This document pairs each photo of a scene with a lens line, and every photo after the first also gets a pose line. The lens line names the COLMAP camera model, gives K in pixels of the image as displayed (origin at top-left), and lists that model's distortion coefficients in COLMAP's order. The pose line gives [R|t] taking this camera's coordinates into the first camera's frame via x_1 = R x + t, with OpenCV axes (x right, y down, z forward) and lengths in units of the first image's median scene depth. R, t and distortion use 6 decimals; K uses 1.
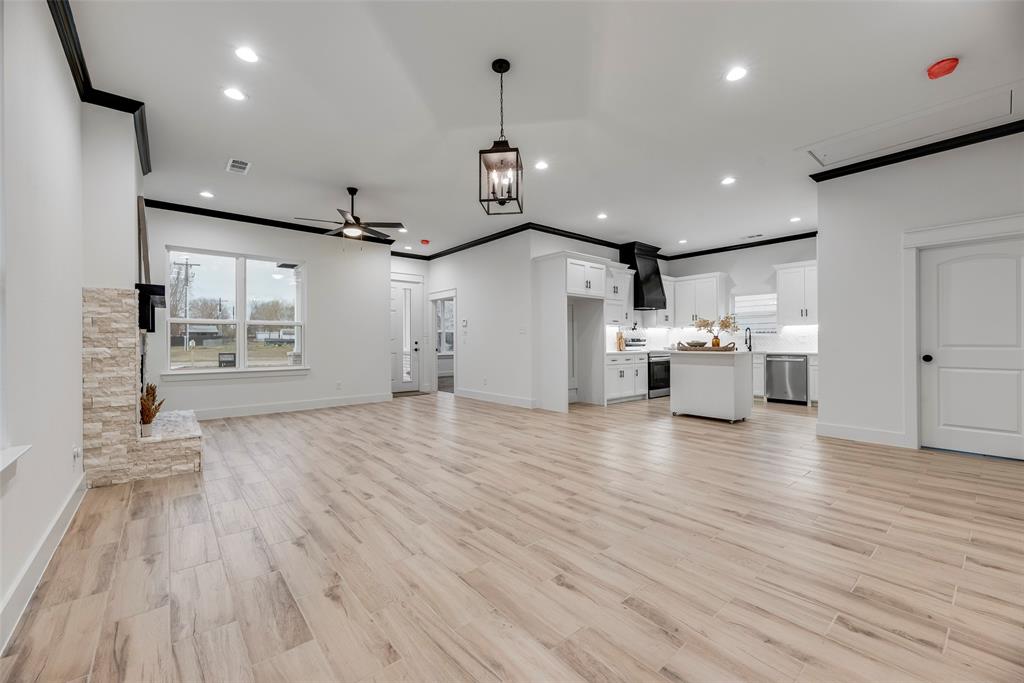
lens RADIAL K [[412.3, 0, 512.2], [0, 412.3, 343.1], [0, 0, 1]] dist [0.003241, -0.000105]
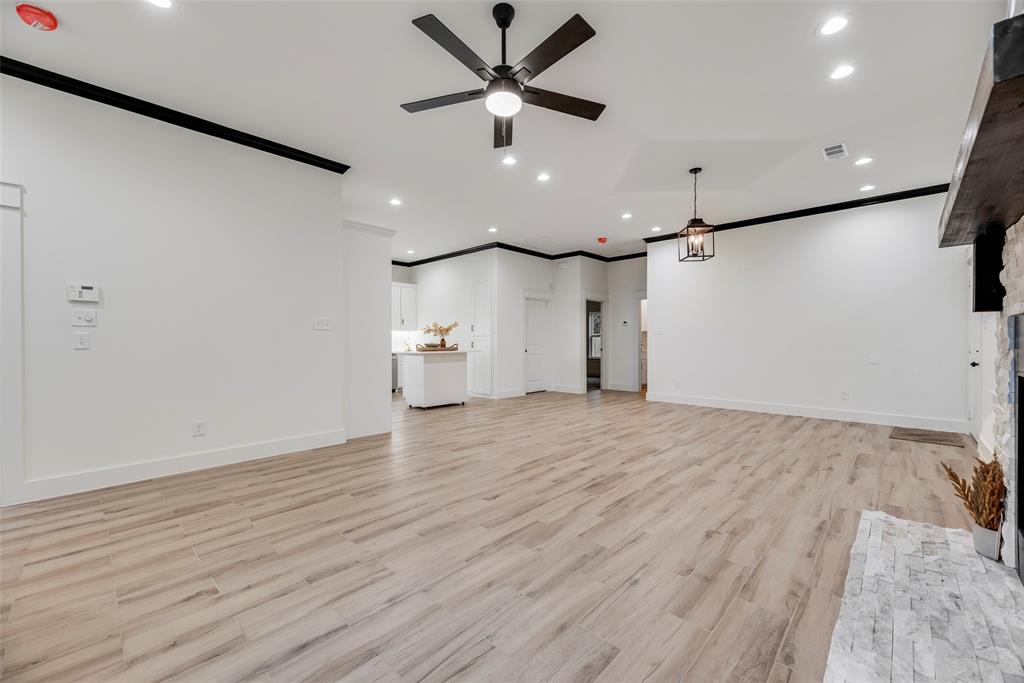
lens RADIAL K [[408.5, 0, 513.6], [0, 408.5, 349.9], [0, 0, 1]] dist [0.003226, -0.000161]
pose [[-0.116836, -0.014457, 0.993046, -0.697605], [0.005970, 0.999866, 0.015259, -0.000820], [-0.993133, 0.007712, -0.116734, 0.863360]]
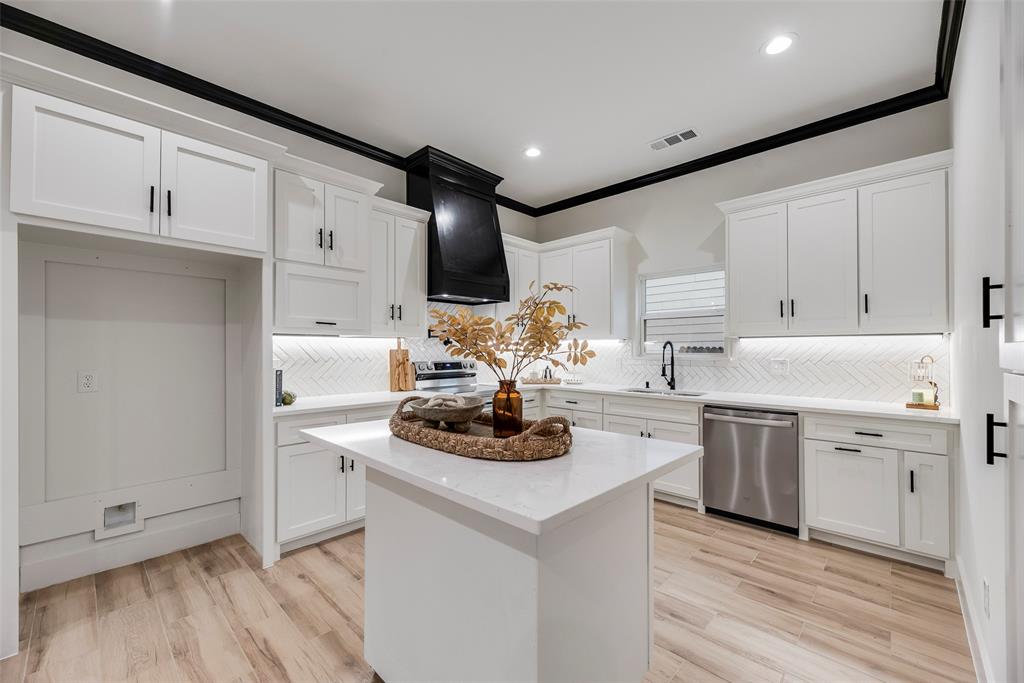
lens RADIAL K [[408.5, 0, 513.6], [0, 408.5, 349.9], [0, 0, 1]] dist [0.003226, -0.000161]
pose [[0.994176, 0.003650, 0.107710, 0.435894], [-0.003166, 0.999984, -0.004659, -0.031365], [-0.107725, 0.004290, 0.994171, 0.698545]]
